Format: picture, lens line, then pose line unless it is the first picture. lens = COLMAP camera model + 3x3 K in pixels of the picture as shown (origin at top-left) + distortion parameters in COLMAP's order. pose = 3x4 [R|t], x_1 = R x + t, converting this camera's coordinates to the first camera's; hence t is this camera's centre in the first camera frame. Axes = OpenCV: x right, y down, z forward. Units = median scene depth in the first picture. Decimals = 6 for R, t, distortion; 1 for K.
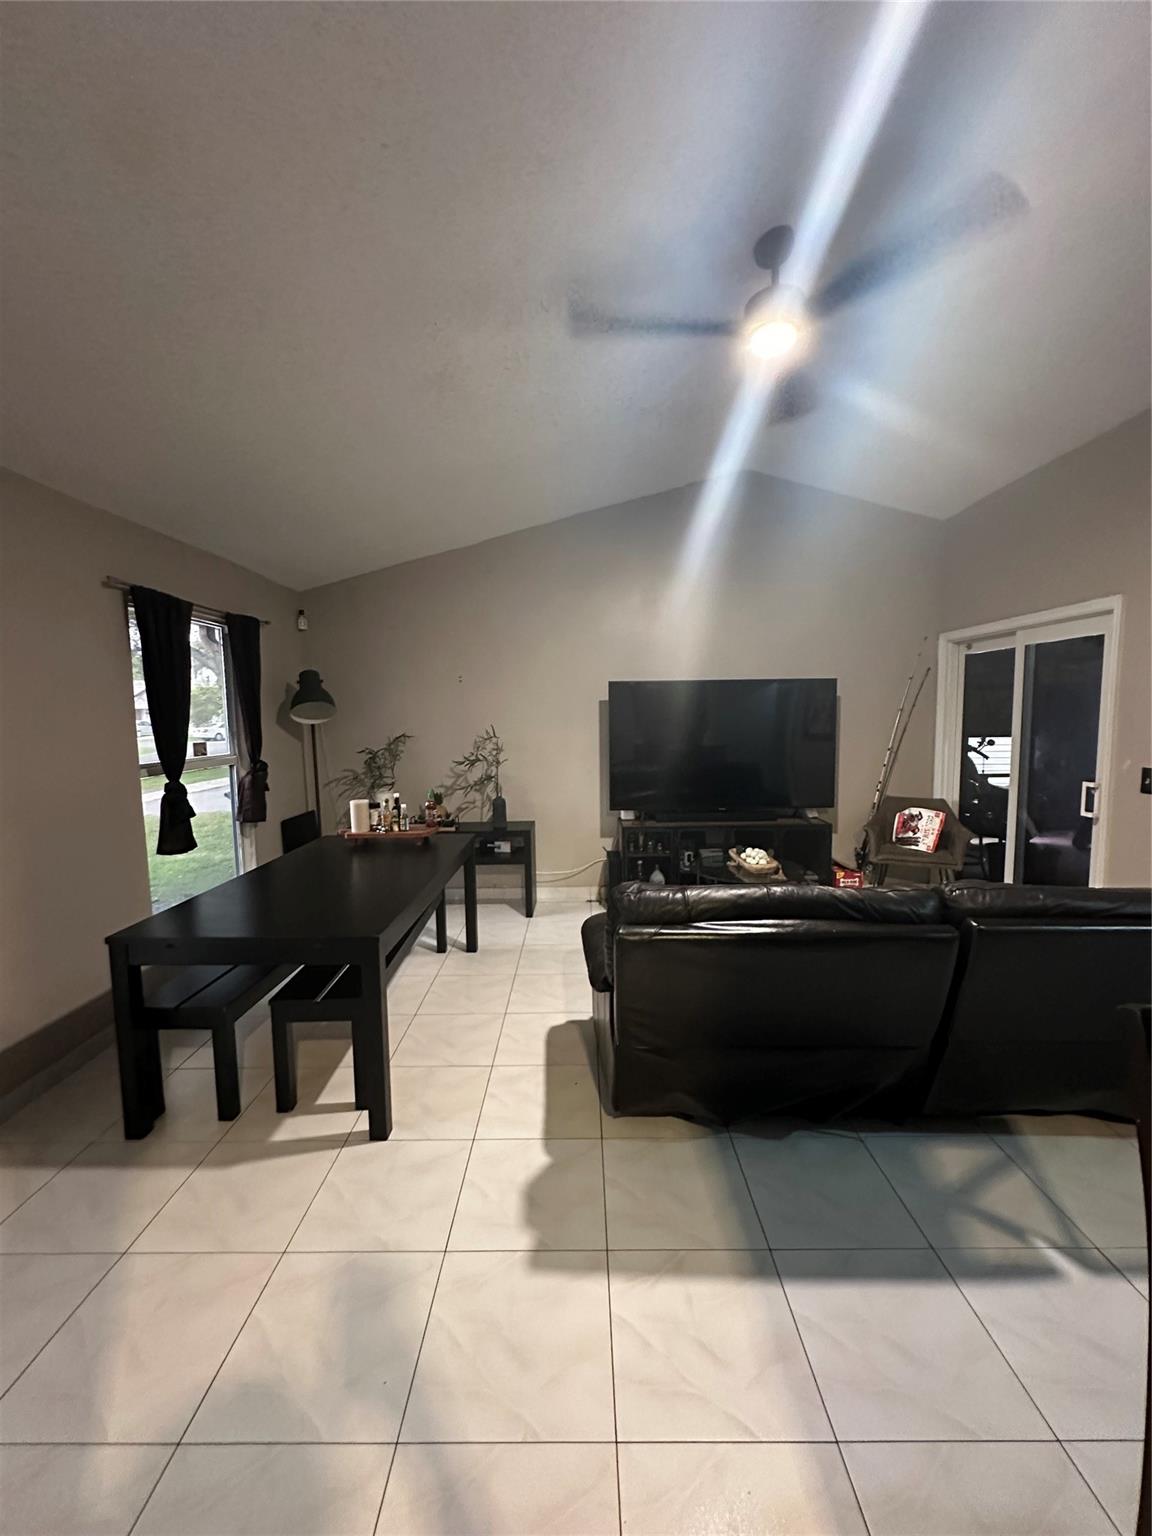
lens RADIAL K [[614.1, 0, 578.0], [0, 614.1, 766.2], [0, 0, 1]] dist [-0.002646, 0.000576]
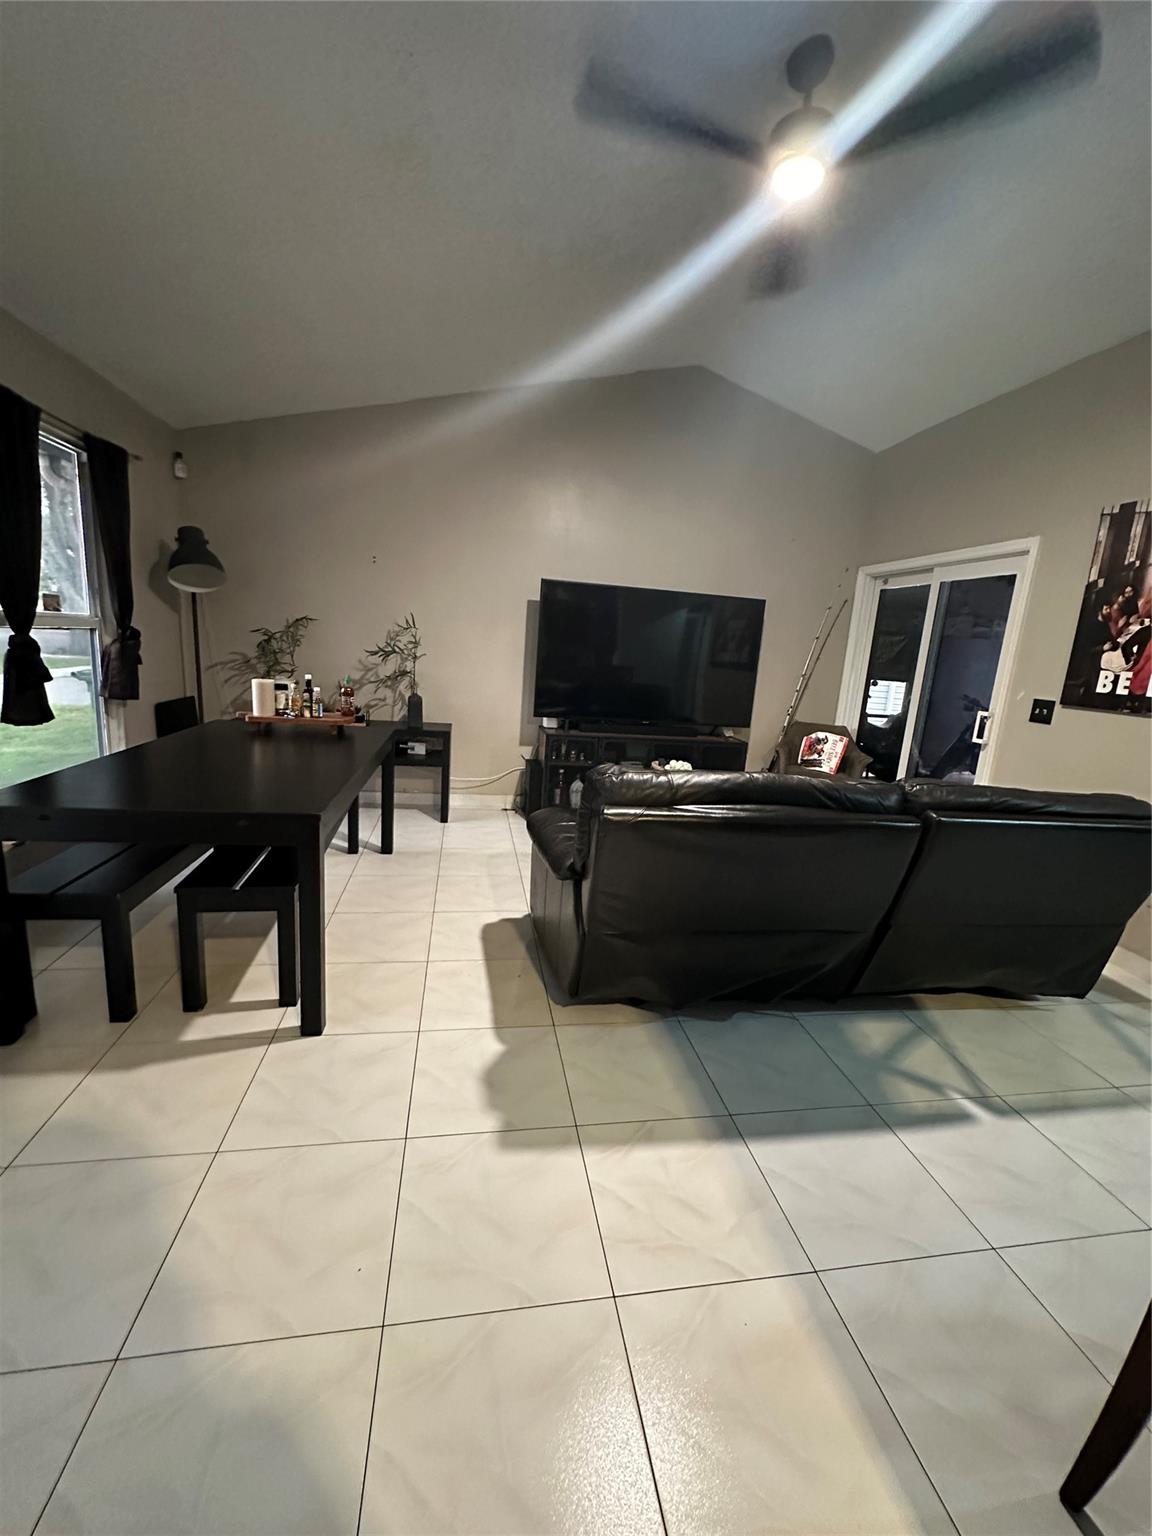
lens RADIAL K [[614.1, 0, 578.5], [0, 614.1, 765.3], [0, 0, 1]] dist [-0.002646, 0.000576]
pose [[0.979737, 0.048735, 0.194269, -0.086902], [-0.070342, 0.991884, 0.105919, 0.056961], [-0.187530, -0.117437, 0.975213, 0.054962]]
